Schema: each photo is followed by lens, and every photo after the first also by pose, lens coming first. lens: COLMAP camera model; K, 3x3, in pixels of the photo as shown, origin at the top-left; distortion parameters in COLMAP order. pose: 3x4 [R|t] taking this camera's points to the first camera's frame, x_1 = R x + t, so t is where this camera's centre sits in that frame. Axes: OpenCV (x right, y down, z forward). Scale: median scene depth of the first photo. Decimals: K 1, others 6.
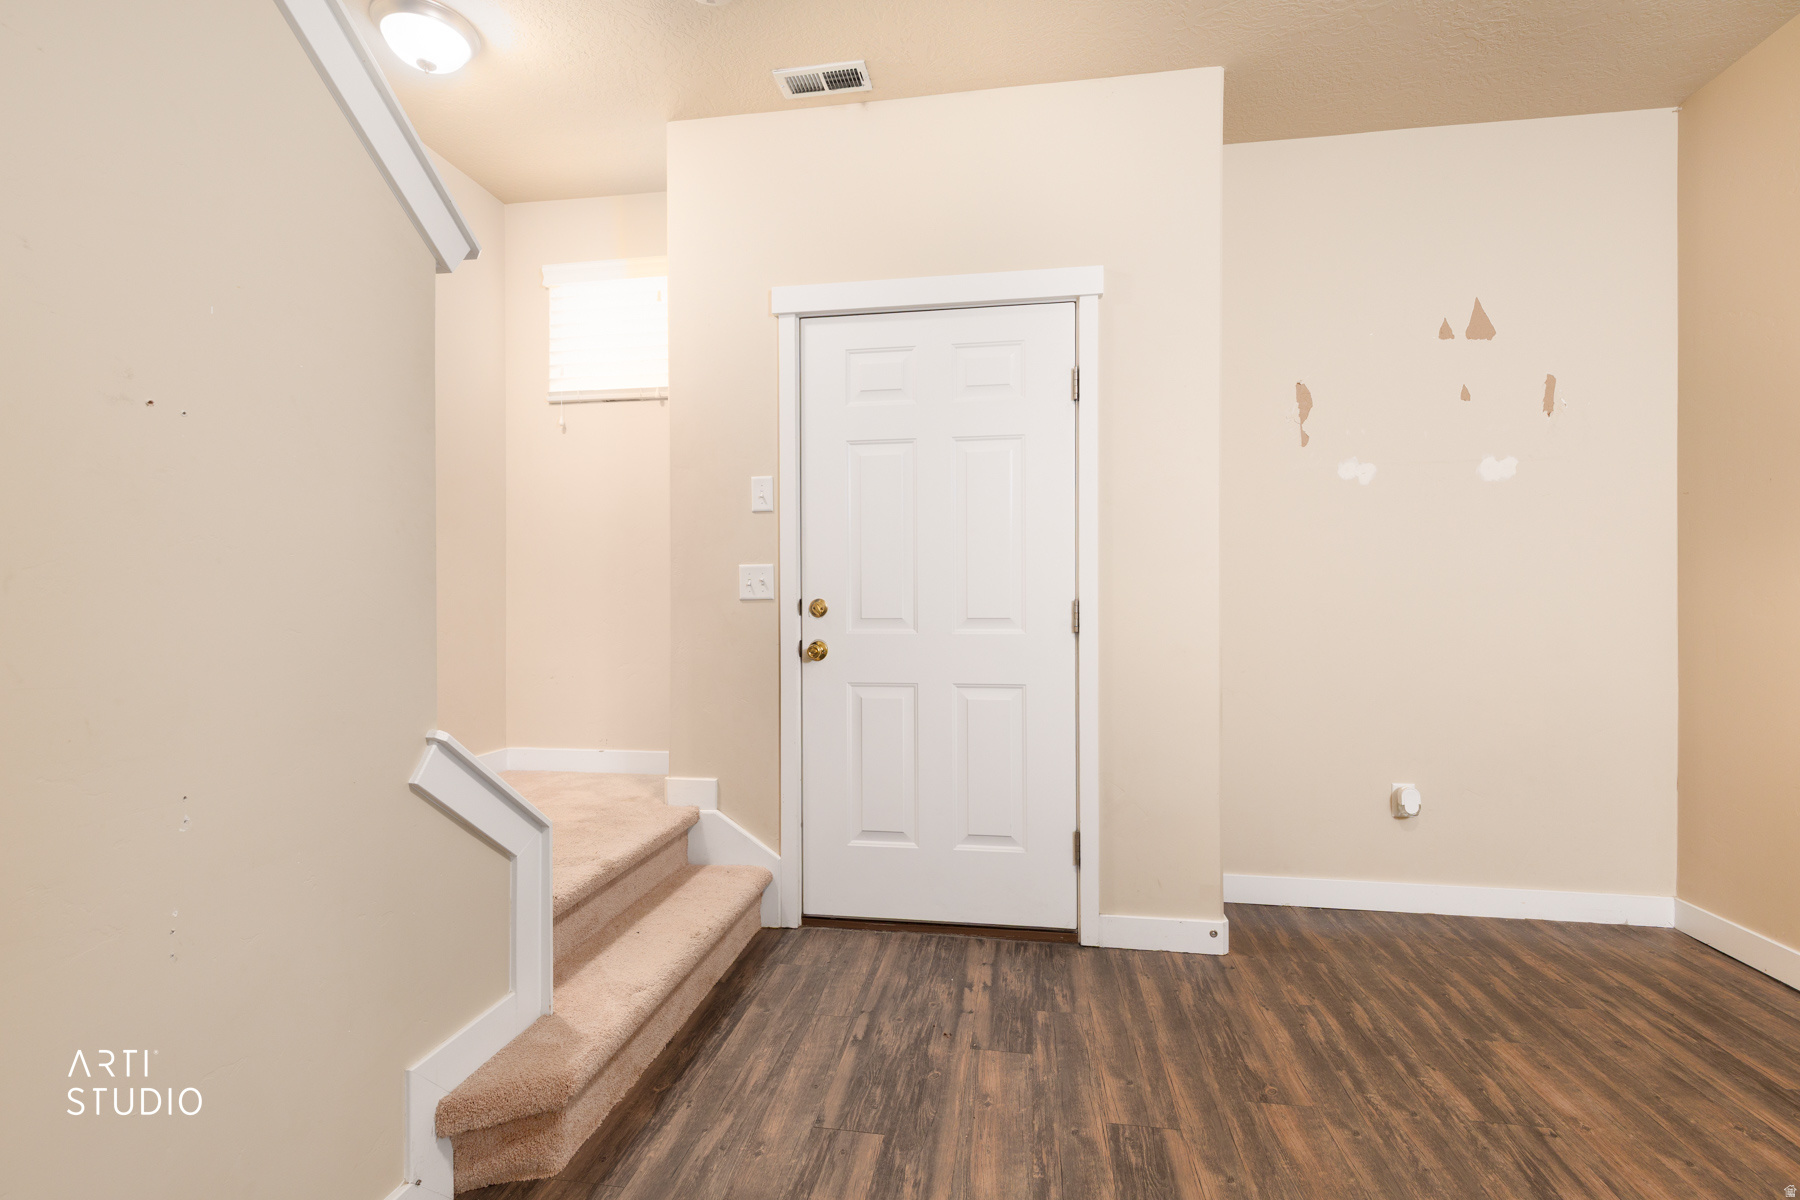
lens RADIAL K [[810.4, 0, 905.8], [0, 810.4, 605.1], [0, 0, 1]] dist [-0.000567, -0.000267]
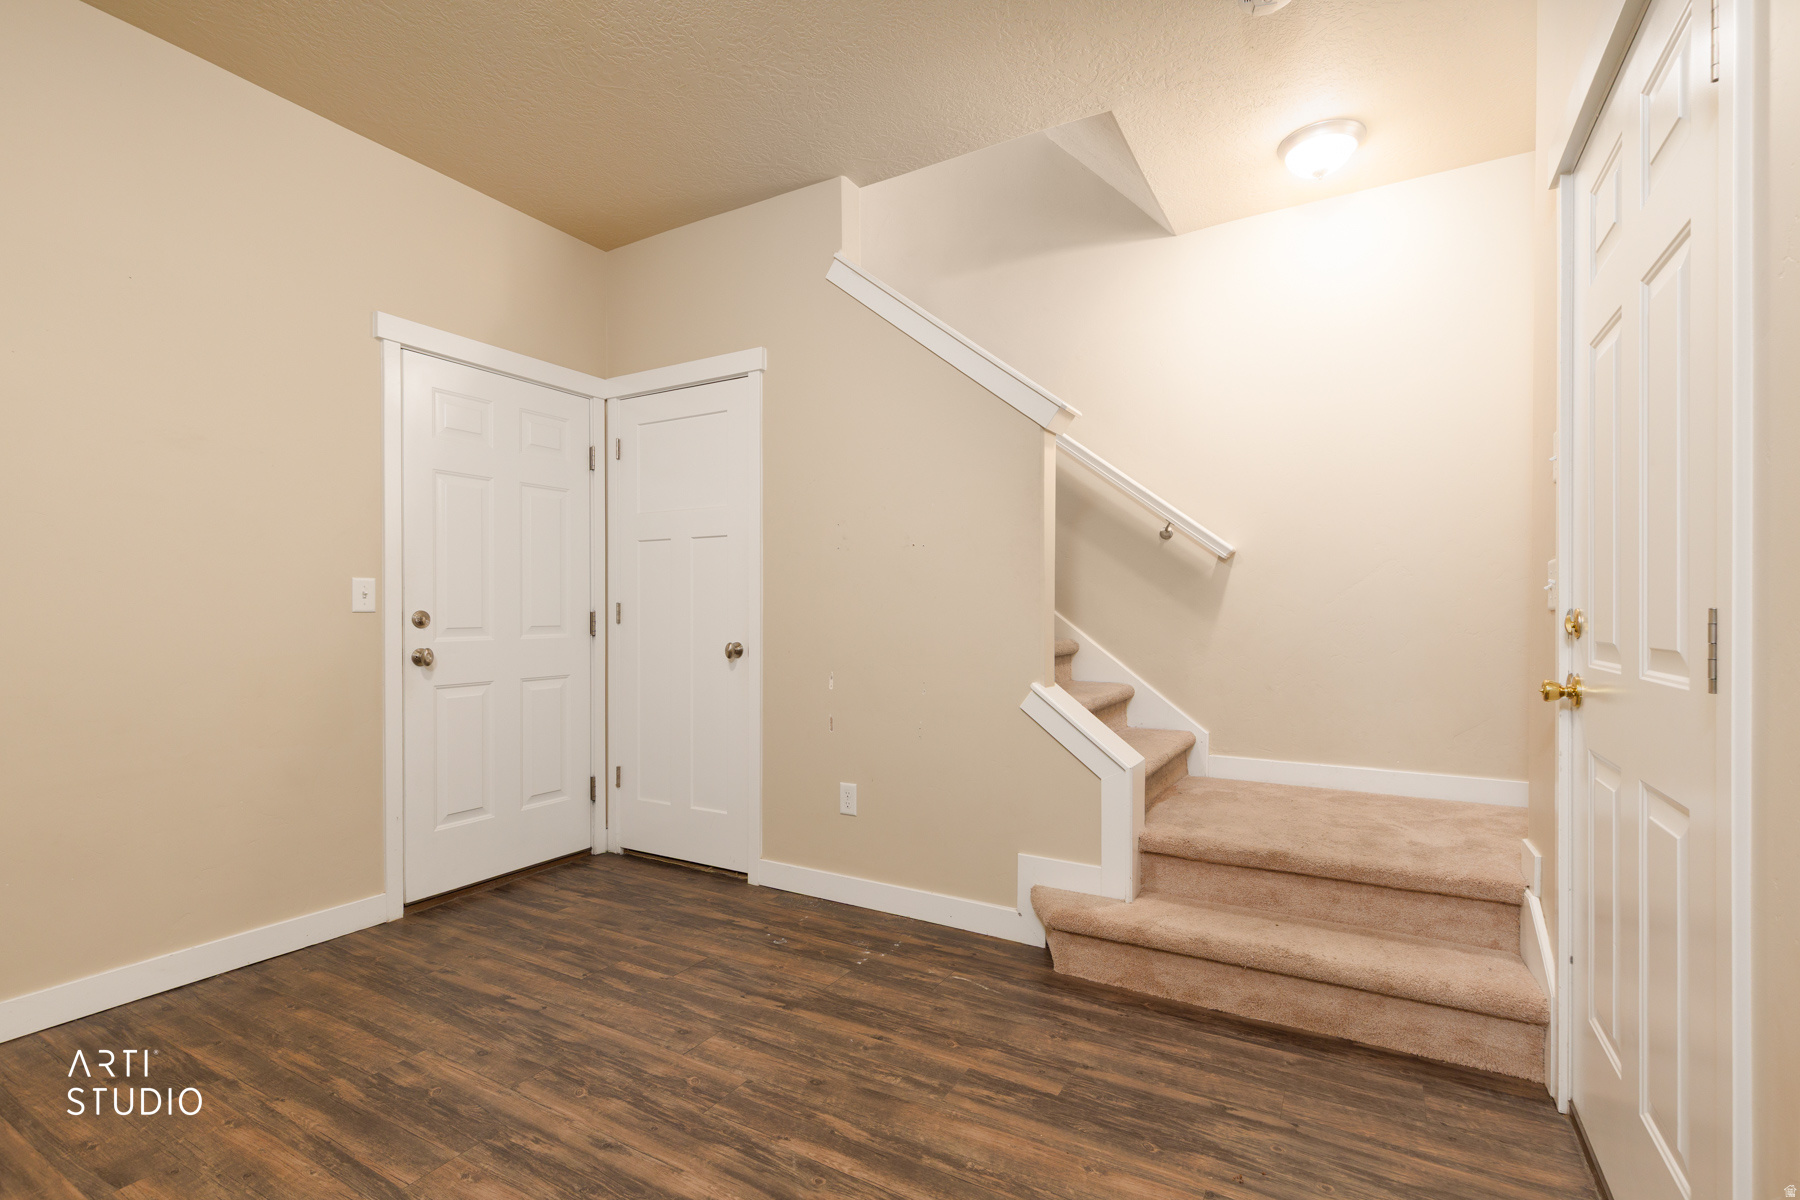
lens RADIAL K [[810.4, 0, 905.8], [0, 810.4, 605.1], [0, 0, 1]] dist [-0.000567, -0.000267]
pose [[0.356188, 0.000505, 0.934414, -0.891471], [-0.015028, 0.999874, 0.005188, -0.032011], [-0.934293, -0.015890, 0.356150, -0.001088]]
